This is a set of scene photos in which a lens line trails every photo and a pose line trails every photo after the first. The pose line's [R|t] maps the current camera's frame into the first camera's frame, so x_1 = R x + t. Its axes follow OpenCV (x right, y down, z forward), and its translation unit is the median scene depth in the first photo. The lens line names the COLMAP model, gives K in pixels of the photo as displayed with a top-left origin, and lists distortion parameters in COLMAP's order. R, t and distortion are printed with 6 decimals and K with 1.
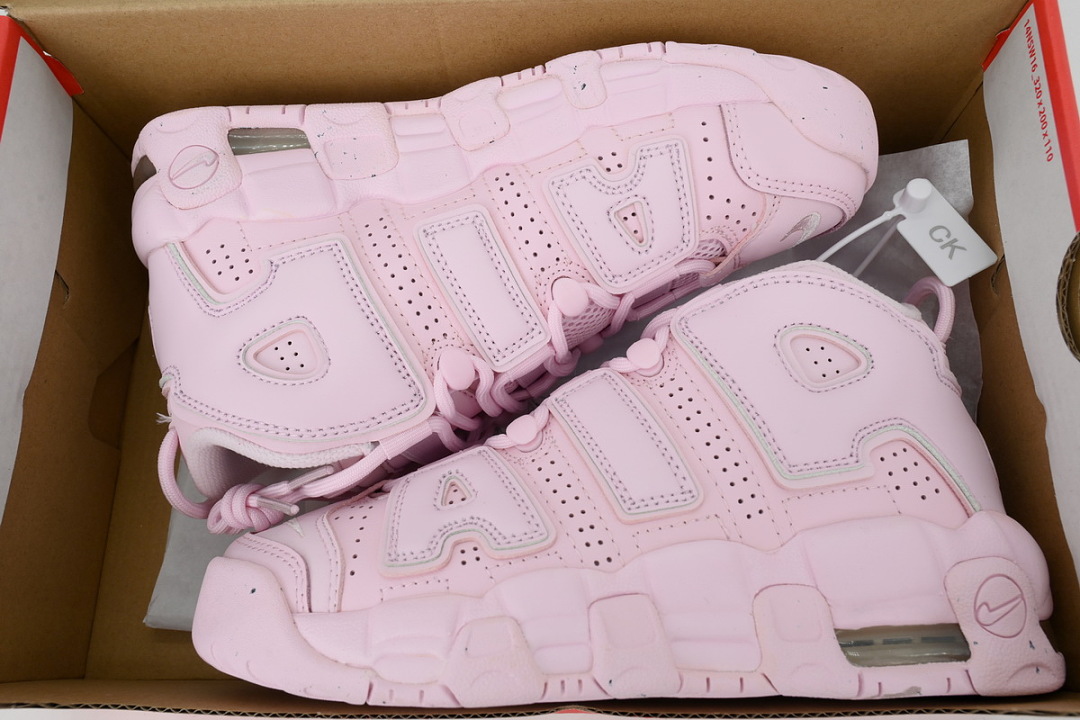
lens RADIAL K [[824.0, 0, 541.9], [0, 824.0, 356.5], [0, 0, 1]] dist [0.013240, -0.000437]
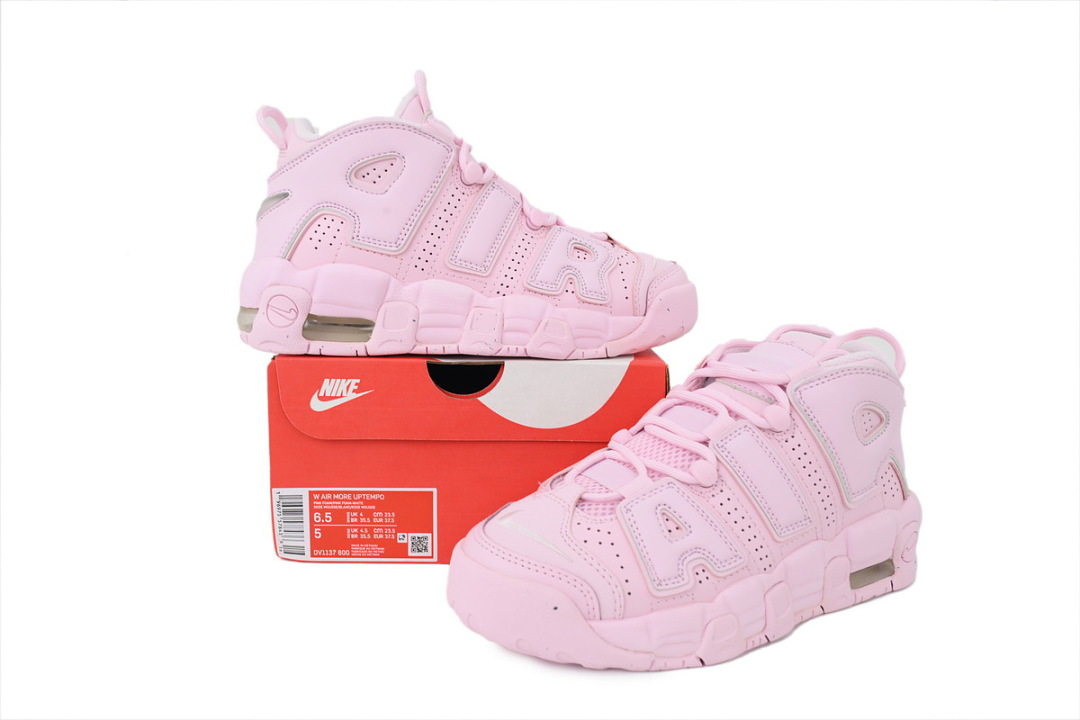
lens RADIAL K [[840.4, 0, 544.8], [0, 840.4, 337.7], [0, 0, 1]] dist [-0.017067, 0.003141]
pose [[0.878493, -0.026531, 0.477018, -1.059965], [-0.172721, 0.913286, 0.368885, -0.683843], [-0.445441, -0.406454, 0.797733, 0.043040]]
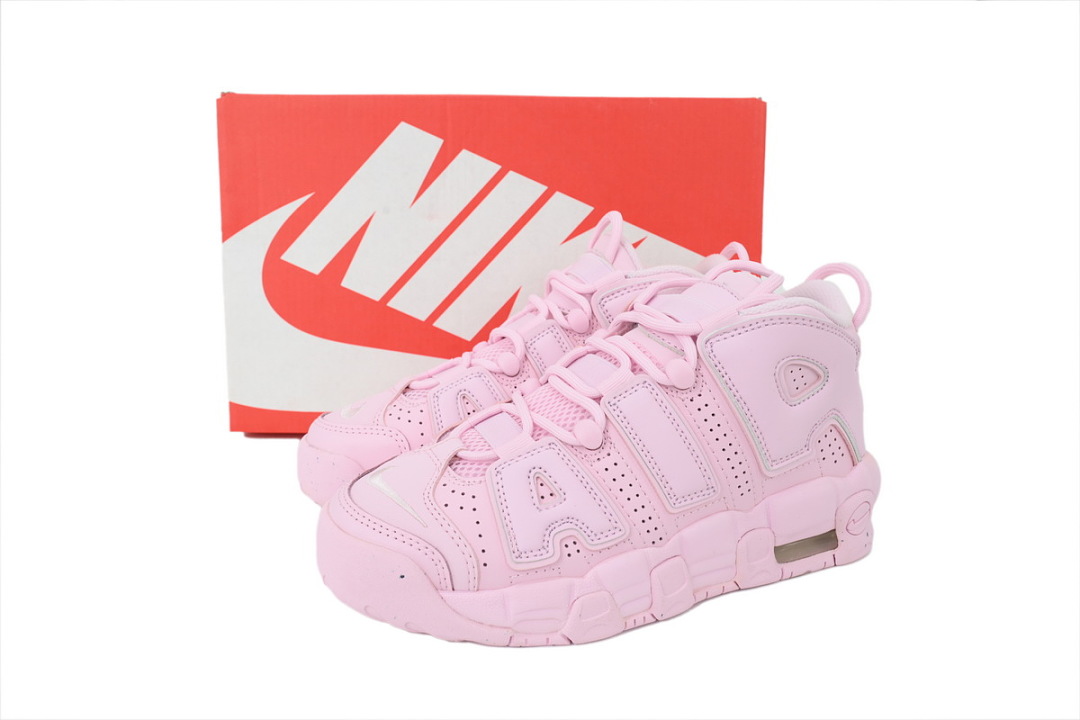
lens RADIAL K [[840.4, 0, 548.2], [0, 840.4, 350.3], [0, 0, 1]] dist [-0.017067, 0.003141]
pose [[0.935773, -0.064135, 0.346722, -0.581587], [-0.123565, 0.861317, 0.492813, -0.728634], [-0.330245, -0.504003, 0.798072, 0.034605]]
